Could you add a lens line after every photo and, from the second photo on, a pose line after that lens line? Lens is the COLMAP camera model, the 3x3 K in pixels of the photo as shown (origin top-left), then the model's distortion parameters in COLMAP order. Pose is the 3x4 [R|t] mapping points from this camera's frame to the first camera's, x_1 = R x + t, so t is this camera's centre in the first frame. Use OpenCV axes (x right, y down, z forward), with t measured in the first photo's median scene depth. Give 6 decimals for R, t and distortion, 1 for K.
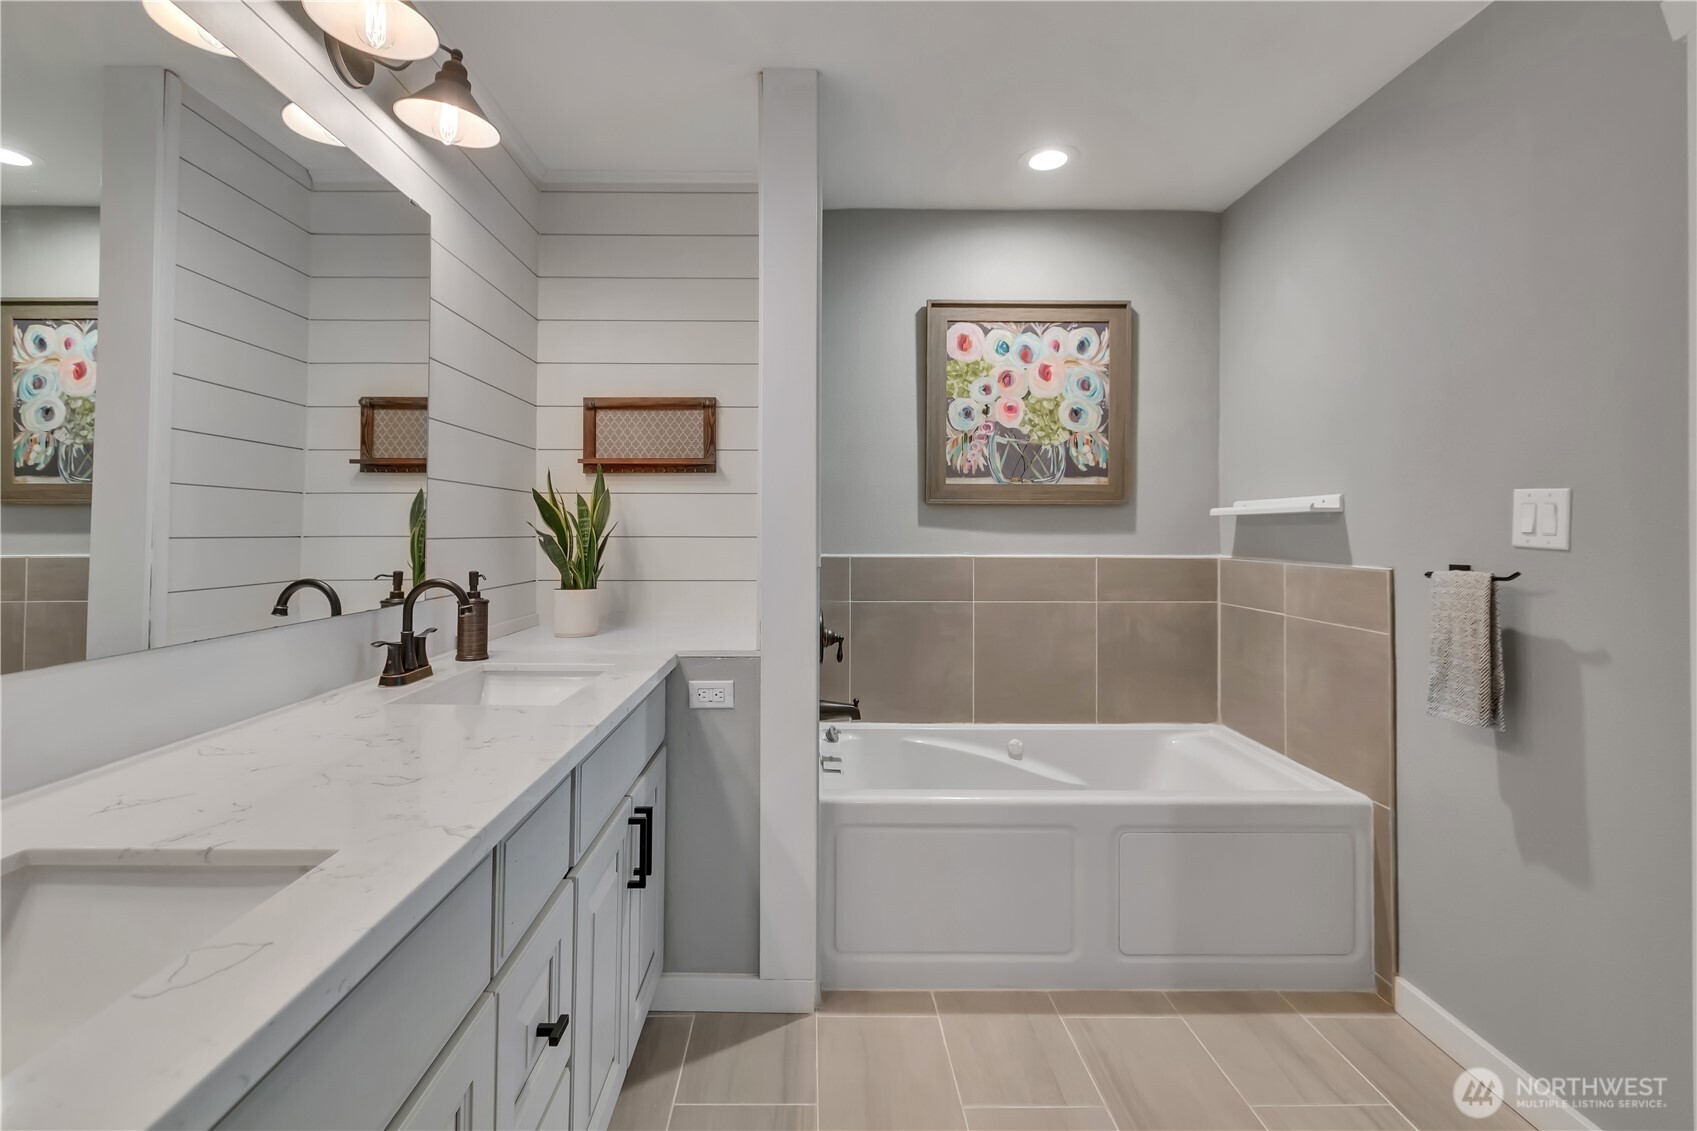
lens RADIAL K [[789.5, 0, 872.8], [0, 789.5, 515.0], [0, 0, 1]] dist [0.001774, -0.000518]
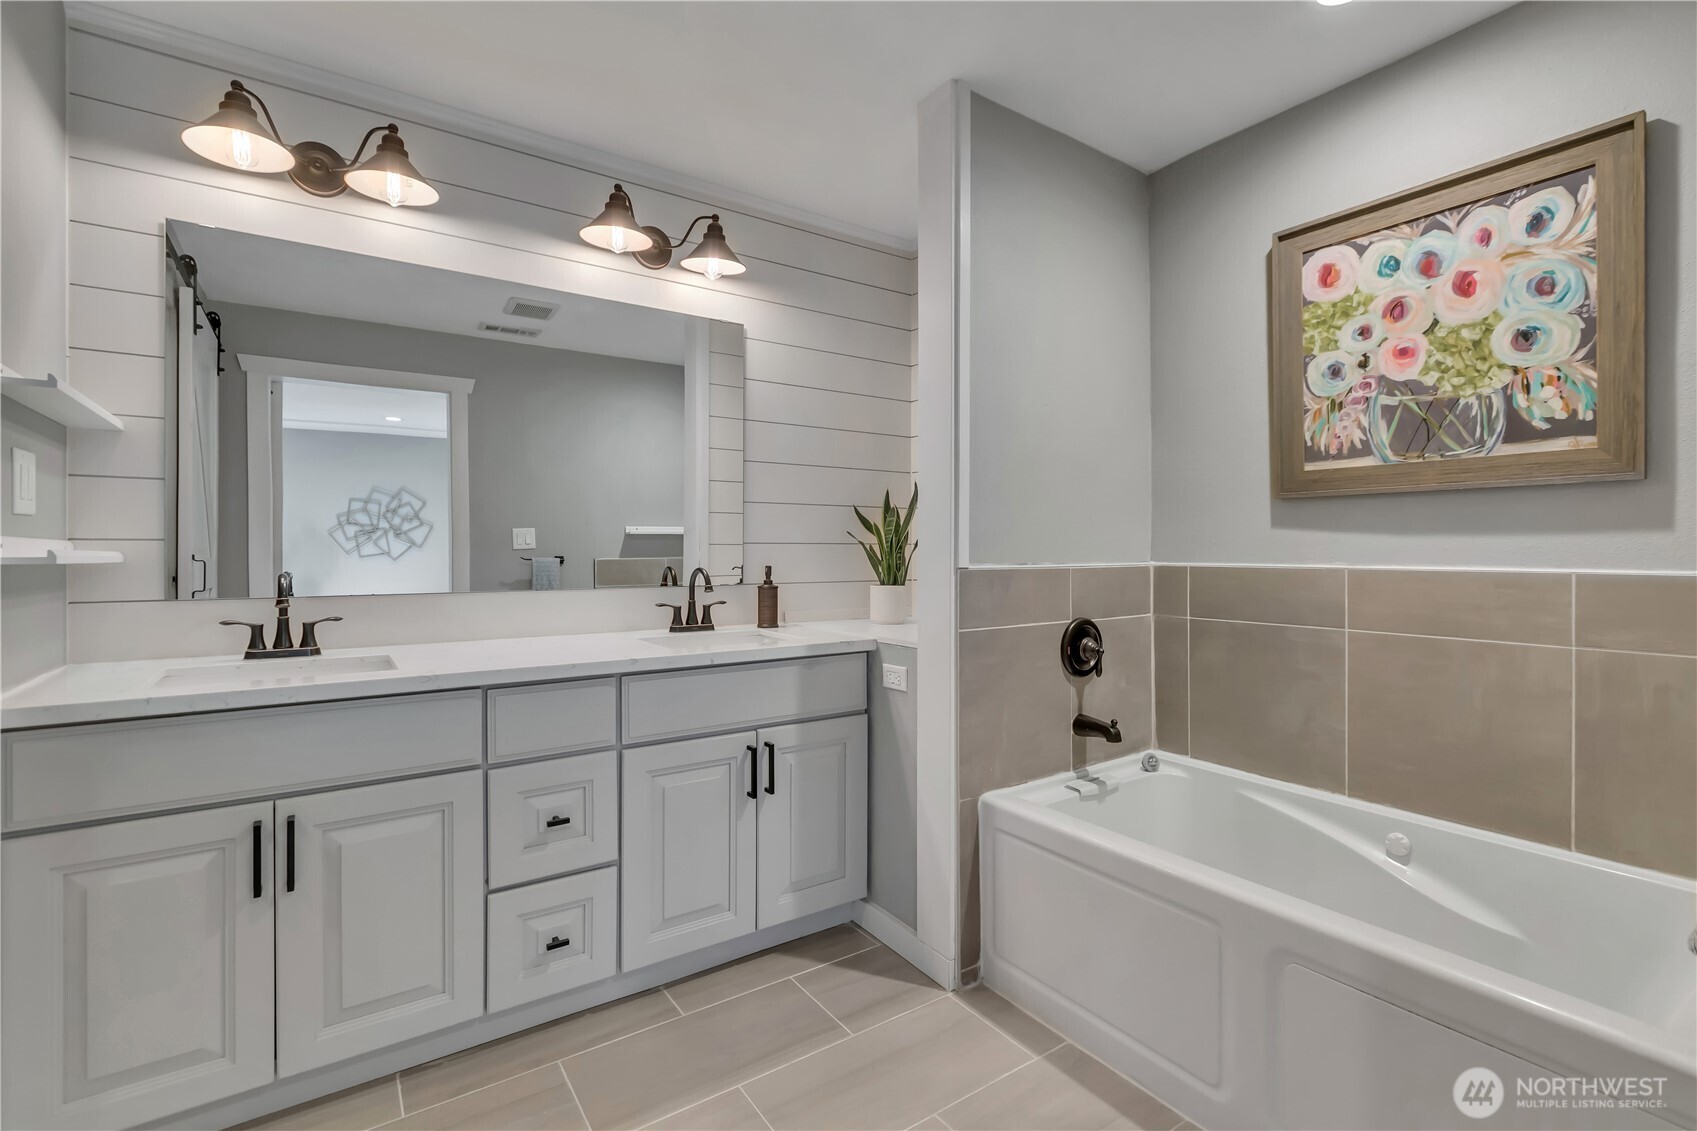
lens RADIAL K [[789.5, 0, 848.4], [0, 789.5, 558.4], [0, 0, 1]] dist [0.001774, -0.000518]
pose [[0.541104, 0.005290, -0.840939, 0.490216], [0.018110, 0.999675, 0.017942, 0.022509], [0.840760, -0.024938, 0.540833, 0.222639]]
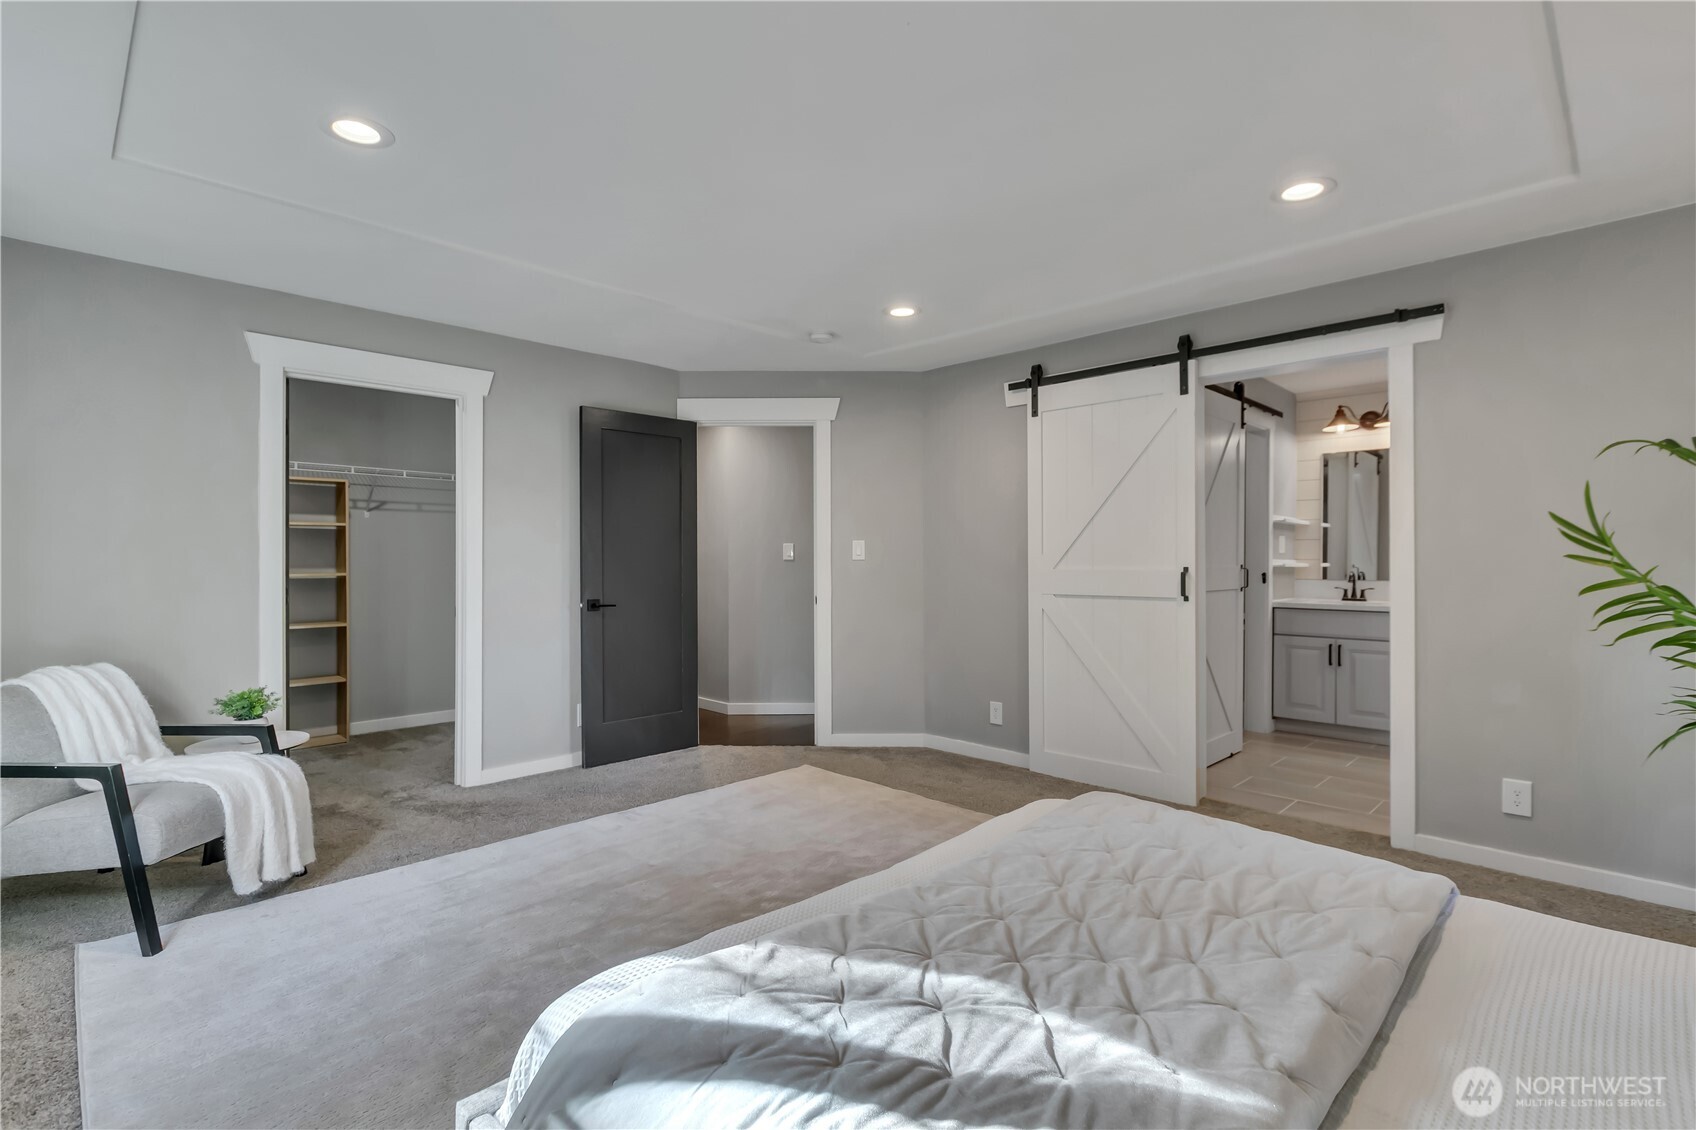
lens RADIAL K [[789.1, 0, 844.6], [0, 789.1, 563.3], [0, 0, 1]] dist [0.001774, -0.000518]
pose [[-0.719001, -0.000728, -0.695009, 1.434764], [0.006726, 0.999945, -0.008006, 0.024605], [0.694977, -0.010431, -0.718957, 0.546036]]
